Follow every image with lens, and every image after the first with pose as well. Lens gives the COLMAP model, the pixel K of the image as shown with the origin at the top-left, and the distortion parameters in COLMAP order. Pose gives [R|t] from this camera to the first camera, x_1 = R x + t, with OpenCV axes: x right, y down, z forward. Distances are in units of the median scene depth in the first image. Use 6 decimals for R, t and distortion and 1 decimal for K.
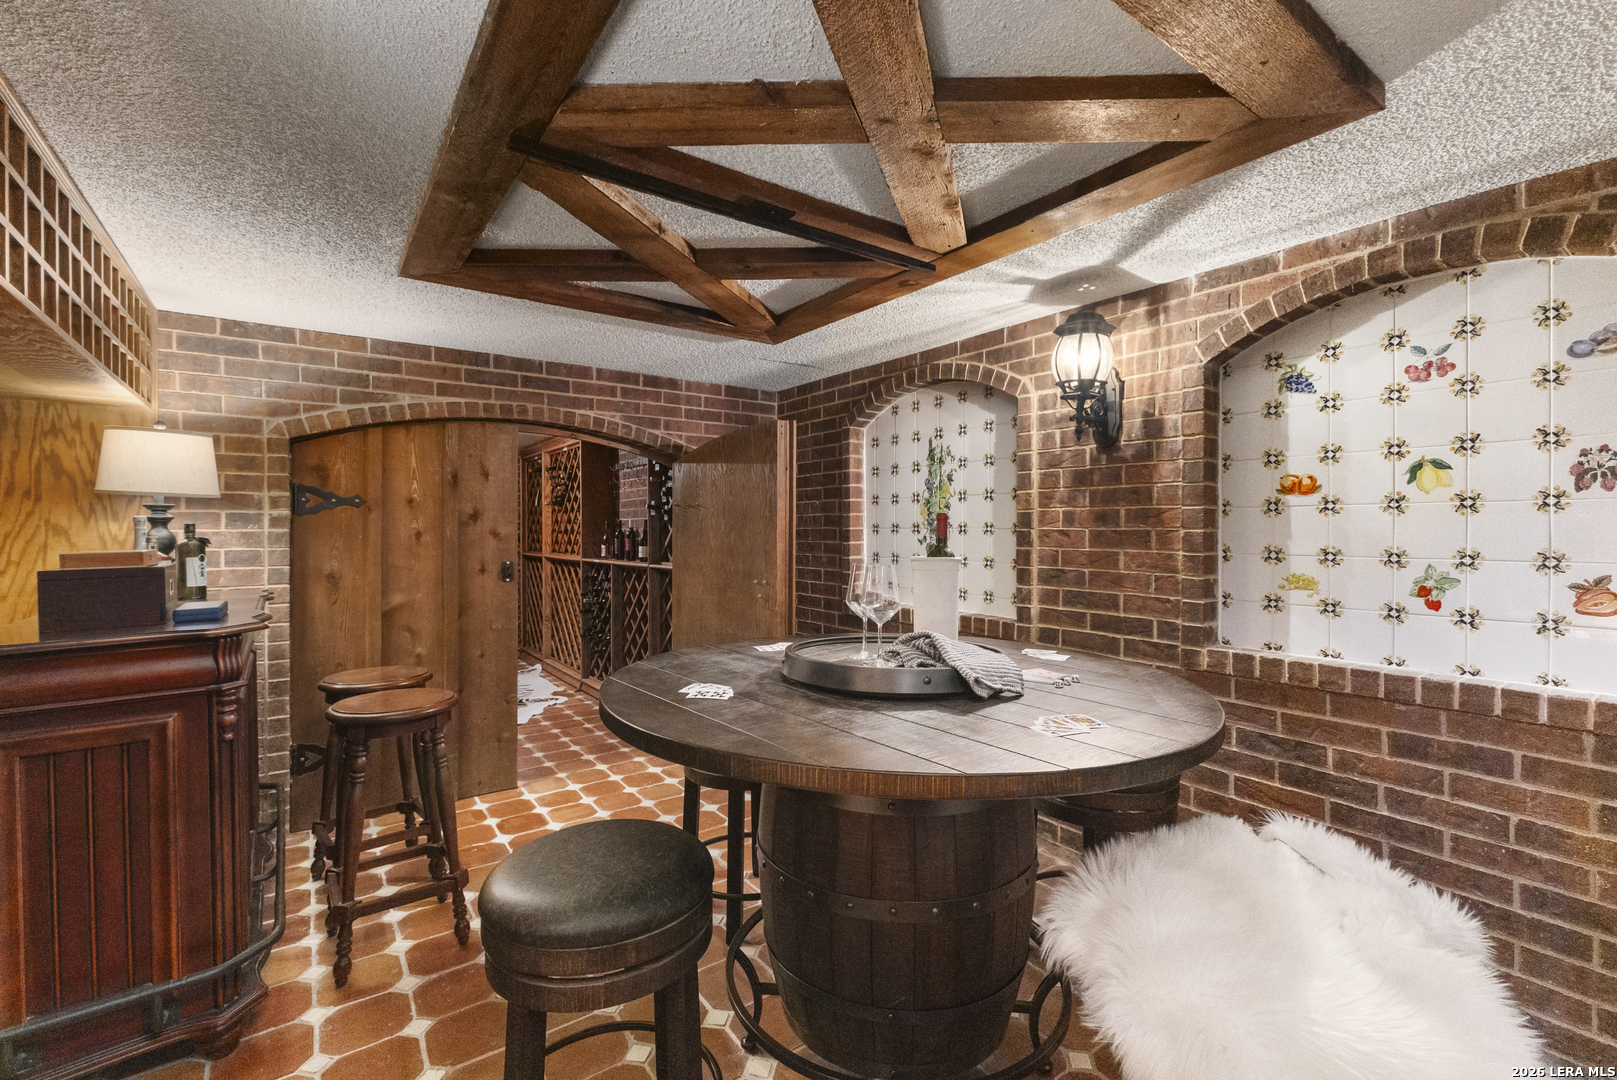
lens RADIAL K [[703.3, 0, 806.7], [0, 703.3, 539.5], [0, 0, 1]] dist [0.014781, -0.001247]
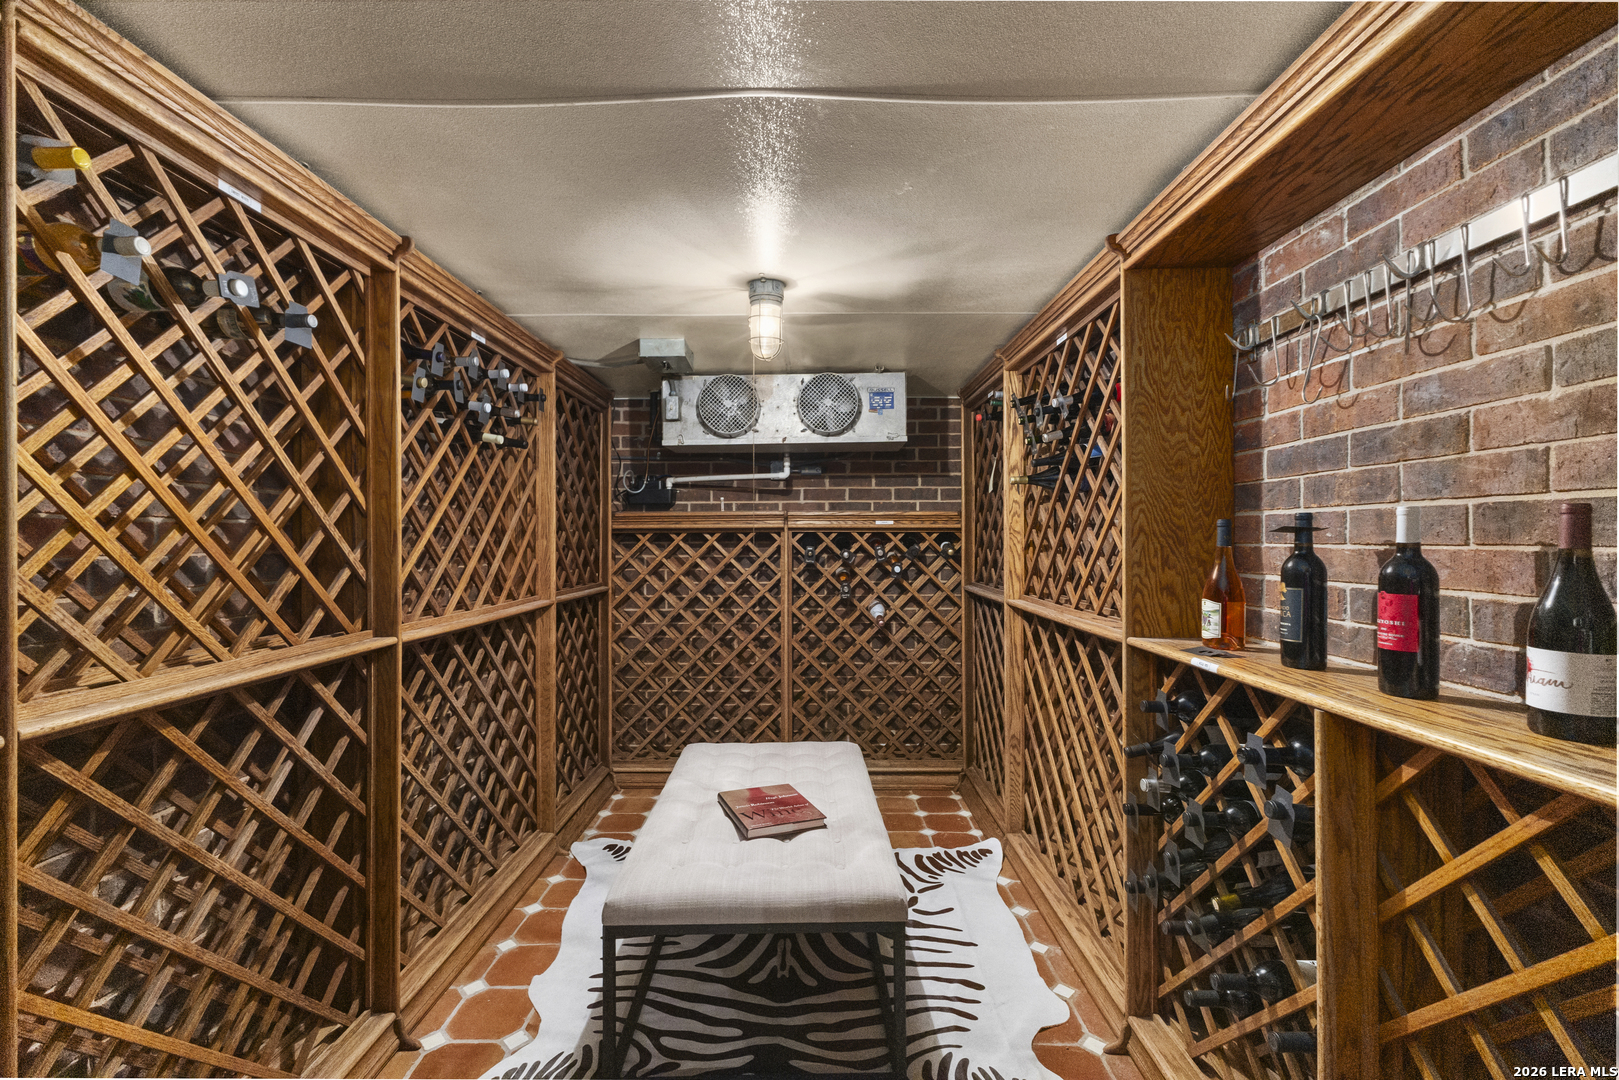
lens RADIAL K [[704.2, 0, 808.0], [0, 704.2, 538.7], [0, 0, 1]] dist [0.014781, -0.001247]
pose [[0.811349, -0.000918, -0.584562, -0.218610], [-0.003922, 0.999968, -0.007013, -0.013172], [0.584550, 0.007983, 0.811319, 0.575166]]
